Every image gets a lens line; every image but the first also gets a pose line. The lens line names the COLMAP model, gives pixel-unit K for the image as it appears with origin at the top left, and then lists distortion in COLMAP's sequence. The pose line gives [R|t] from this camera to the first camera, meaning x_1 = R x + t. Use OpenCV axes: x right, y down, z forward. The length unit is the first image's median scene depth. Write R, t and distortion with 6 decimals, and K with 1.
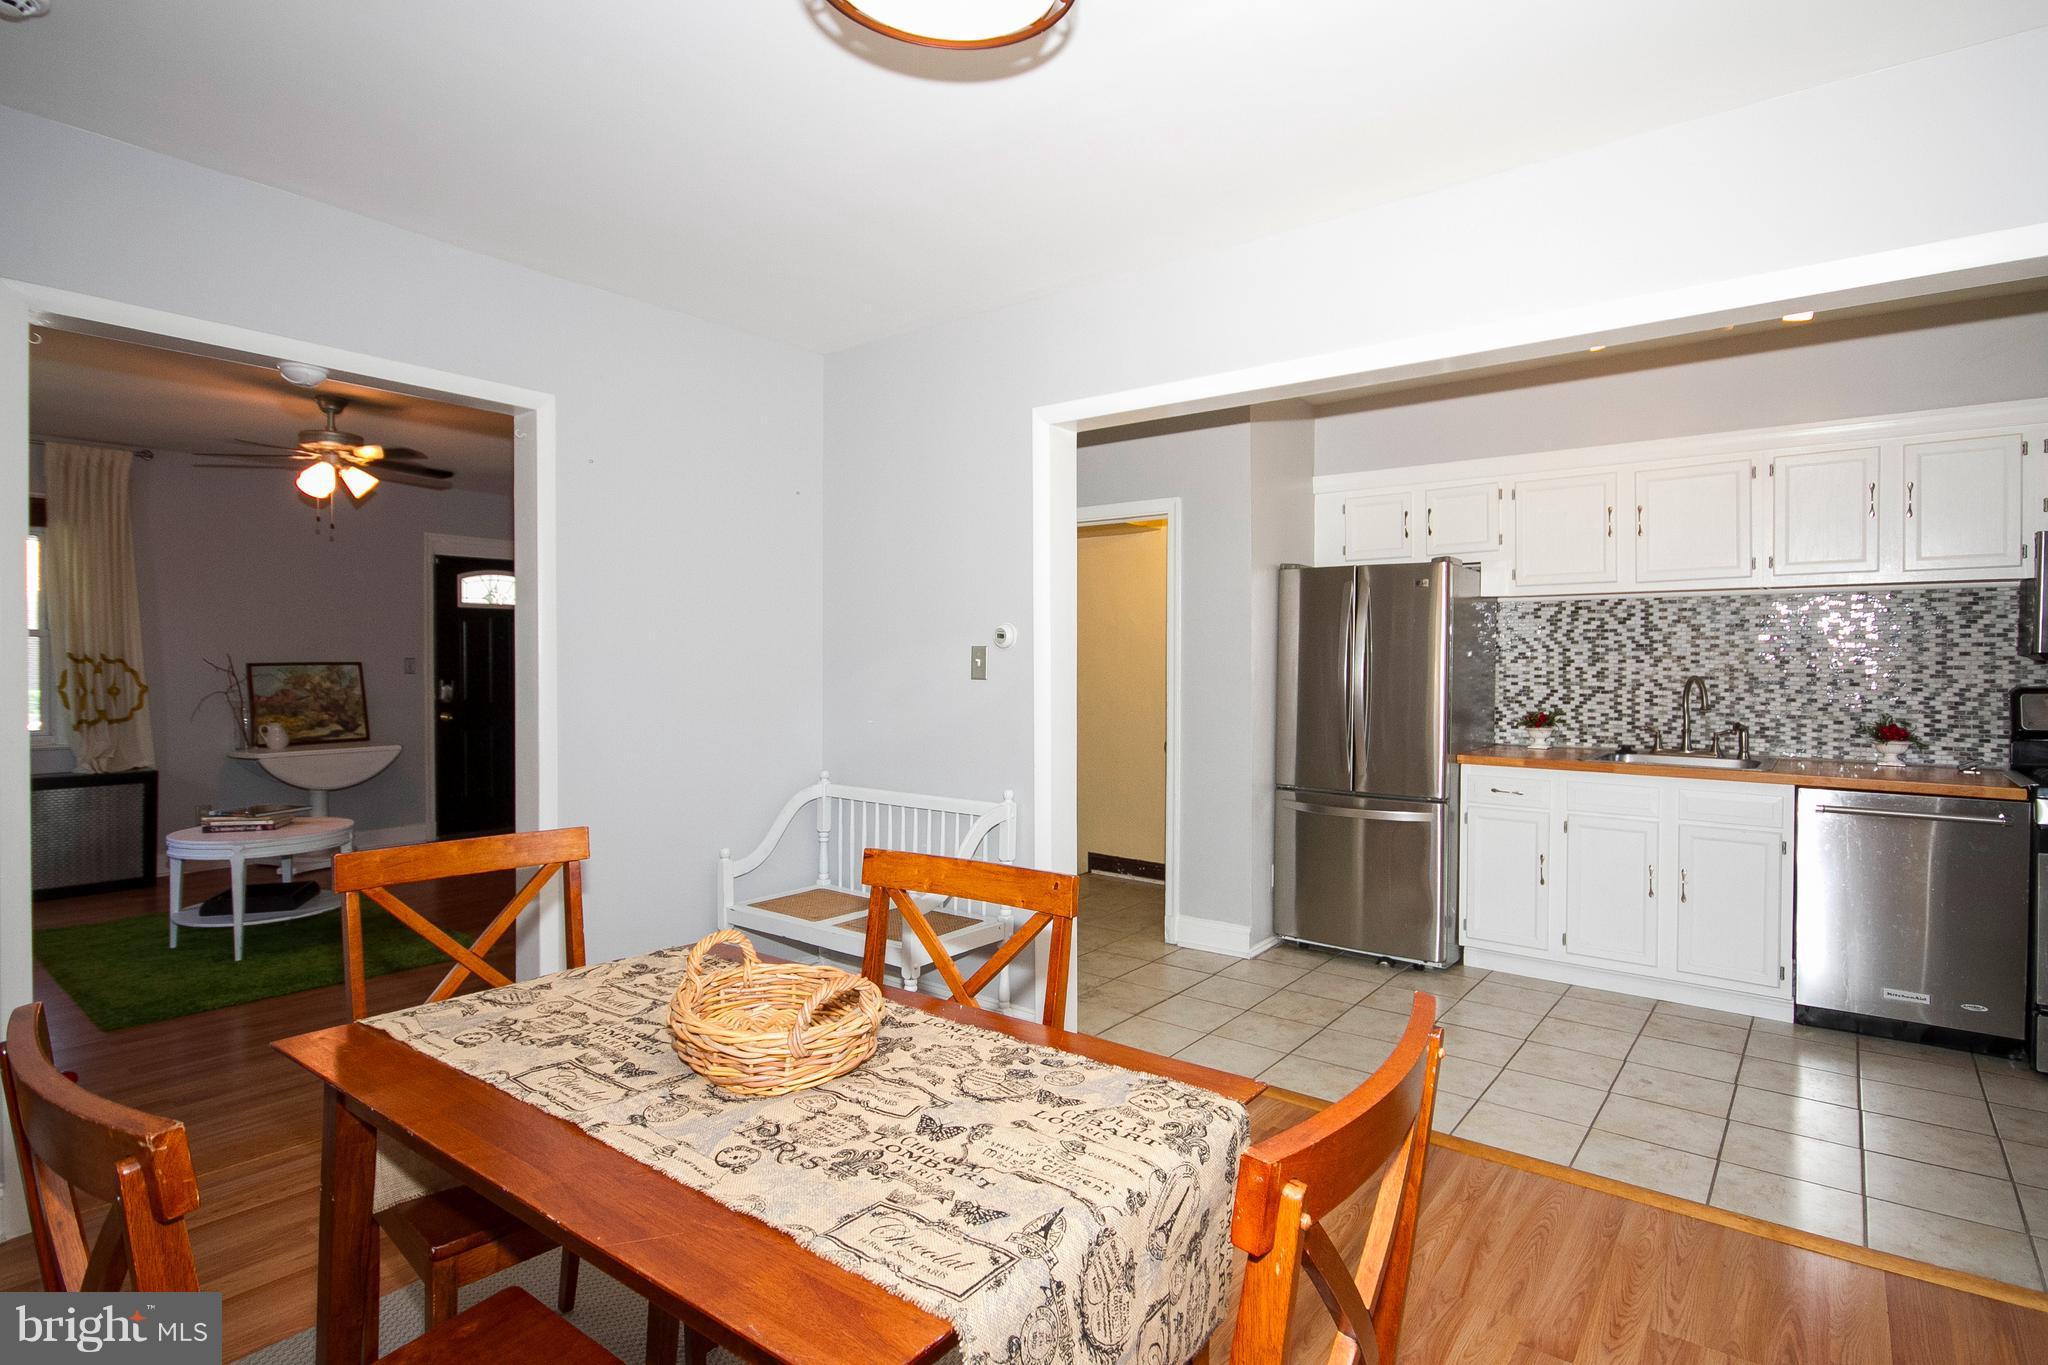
lens RADIAL K [[1029.5, 0, 1038.7], [0, 1029.5, 667.5], [0, 0, 1]] dist [0.001158, -0.000917]
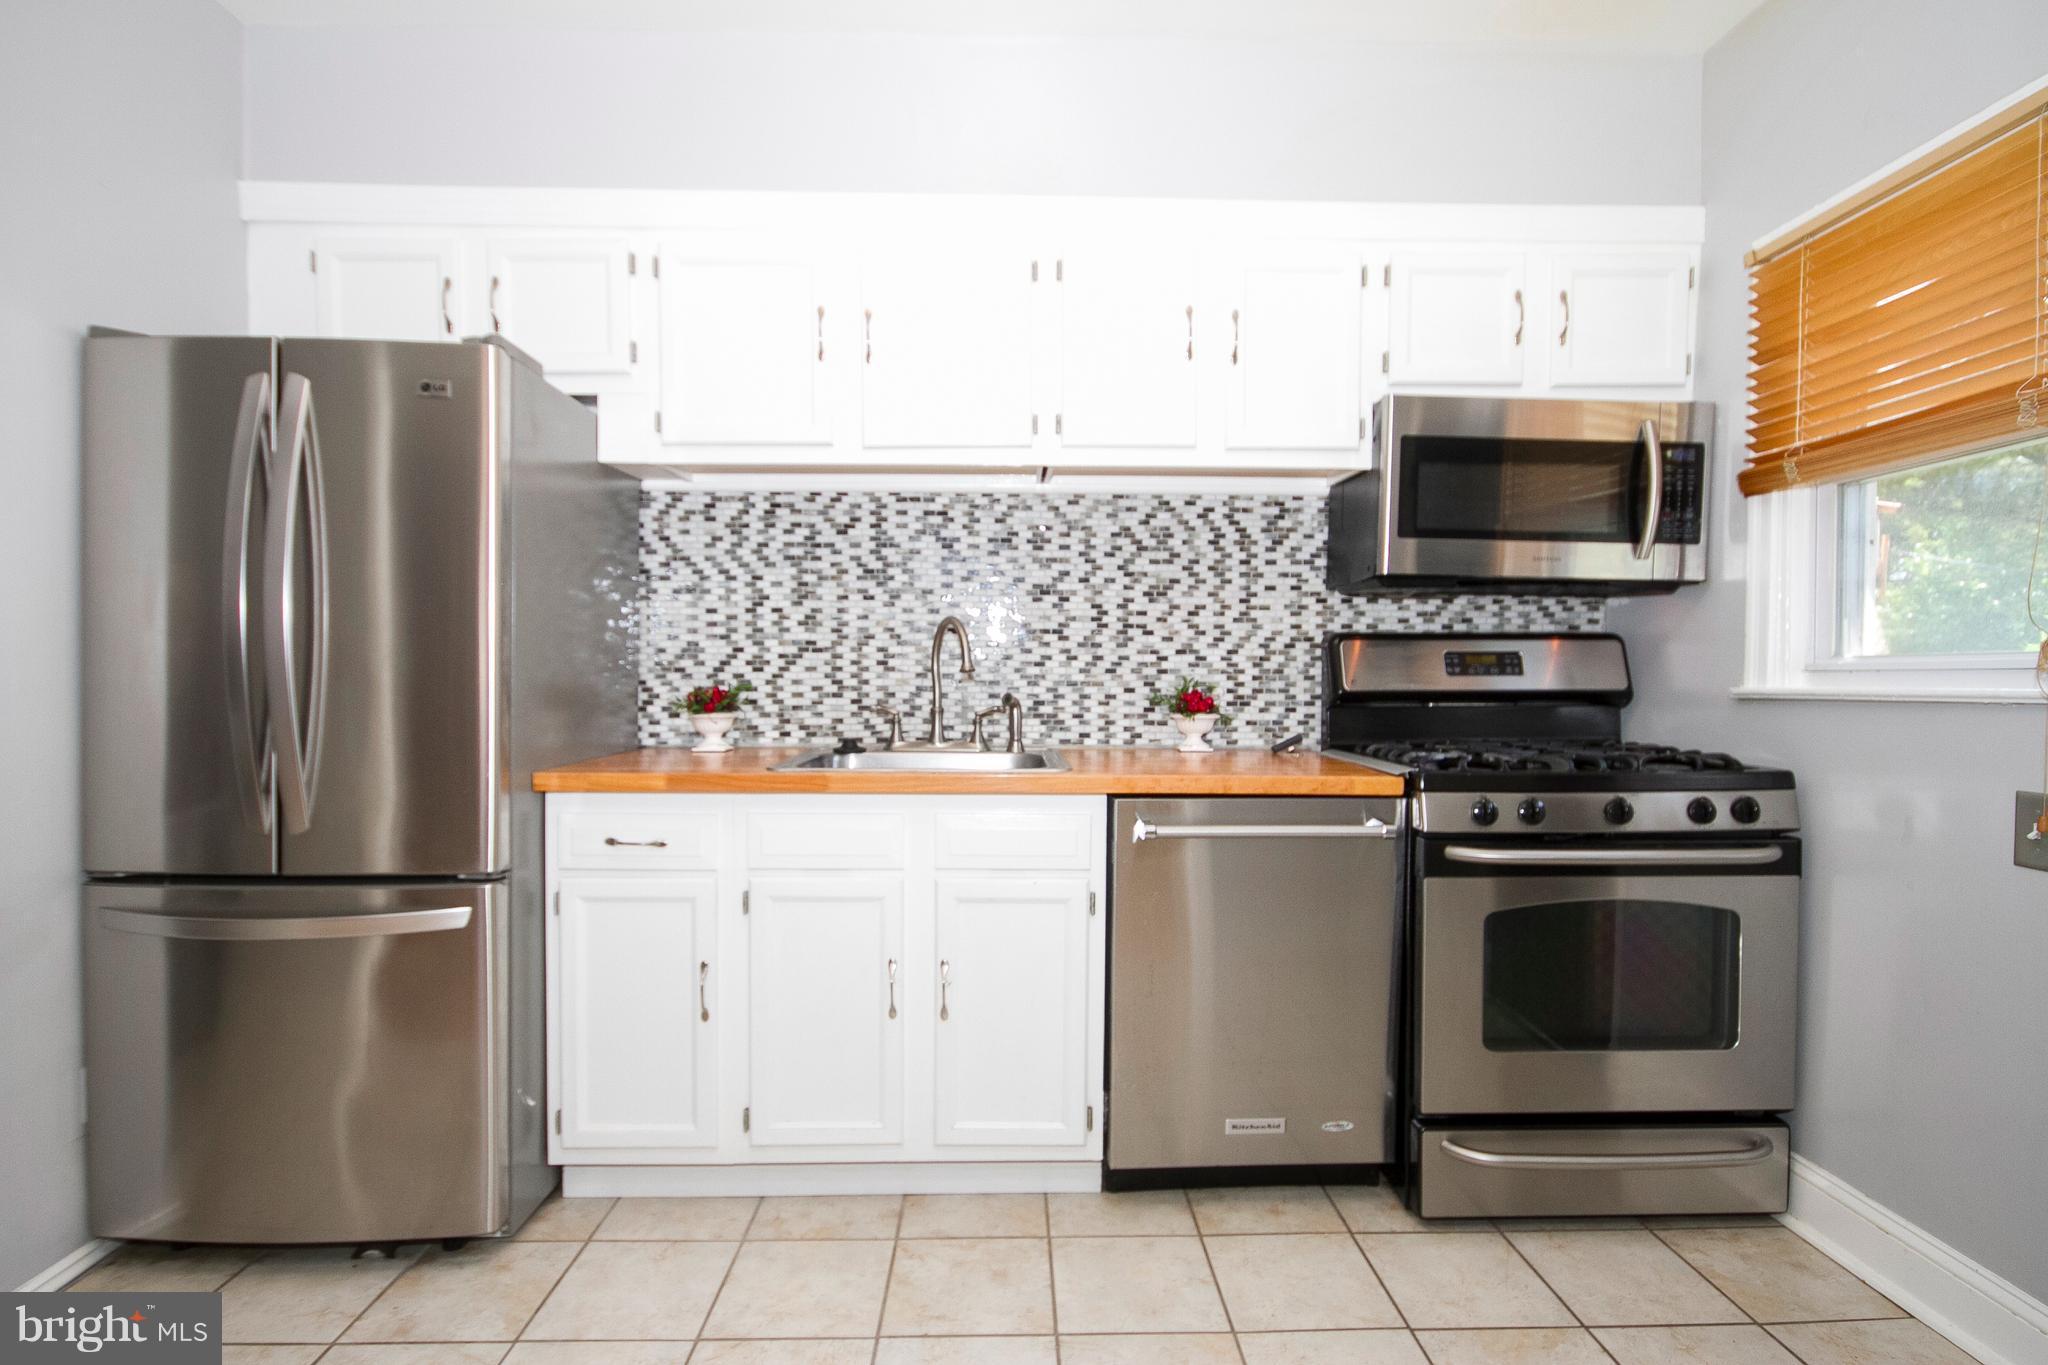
lens RADIAL K [[1042.5, 0, 1021.5], [0, 1042.5, 691.8], [0, 0, 1]] dist [-0.002909, 0.000576]
pose [[0.776264, -0.014379, 0.630244, 0.279244], [0.003268, 0.999818, 0.018786, 0.038988], [-0.630399, -0.012523, 0.776170, 0.489218]]
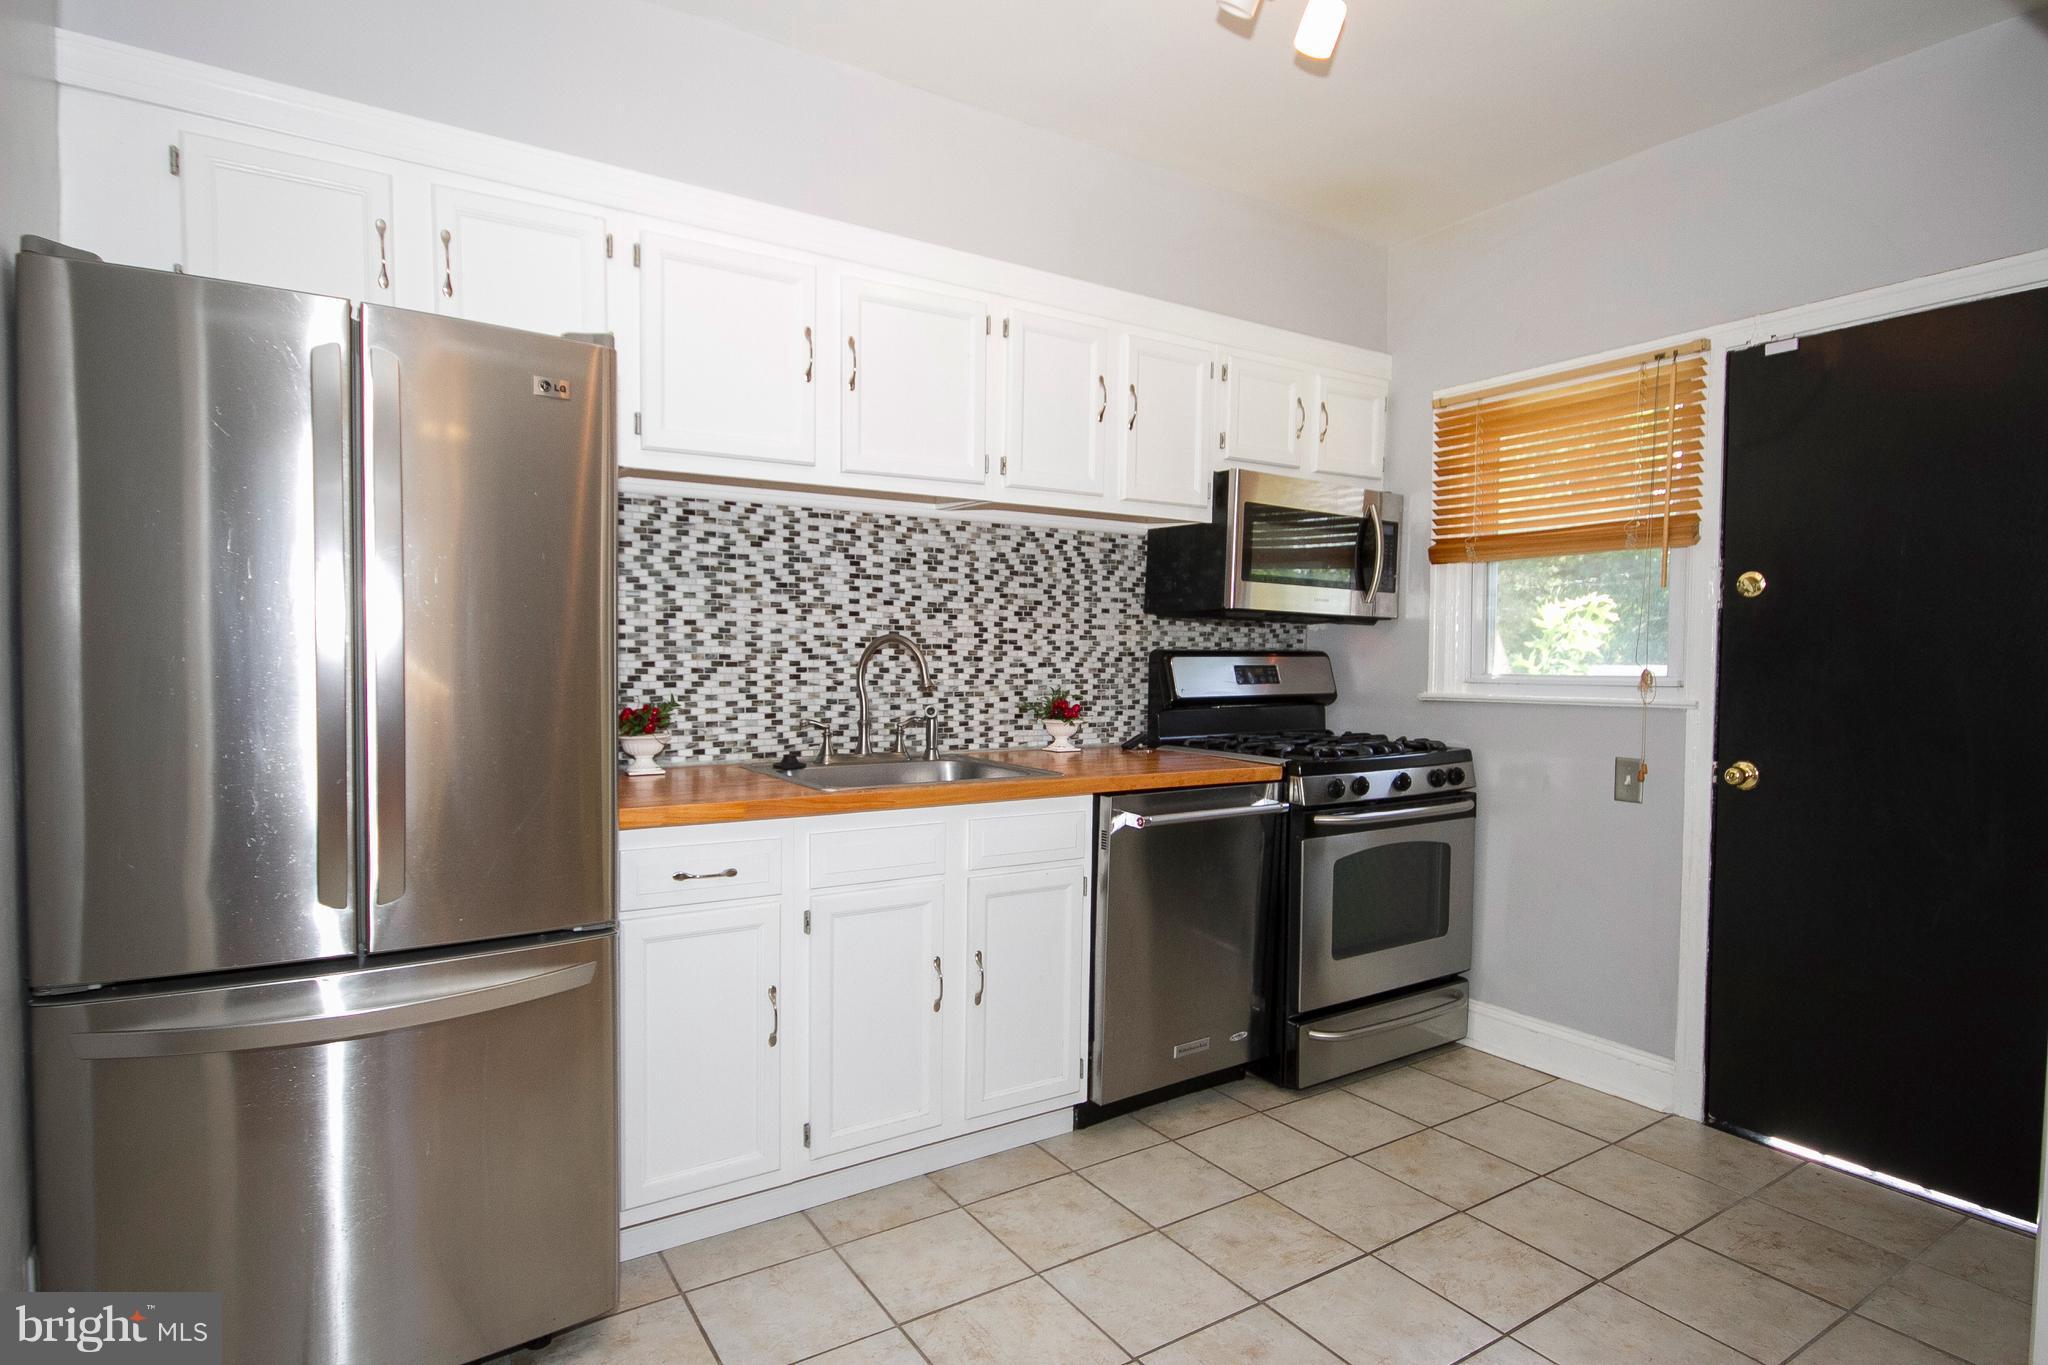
lens RADIAL K [[1090.7, 0, 1031.8], [0, 1090.7, 692.6], [0, 0, 1]] dist [0.002694, 0.001895]
pose [[0.325323, -0.036060, 0.944915, 0.032707], [-0.001860, 0.999246, 0.038774, 0.016750], [-0.945601, -0.014371, 0.325011, 0.680691]]
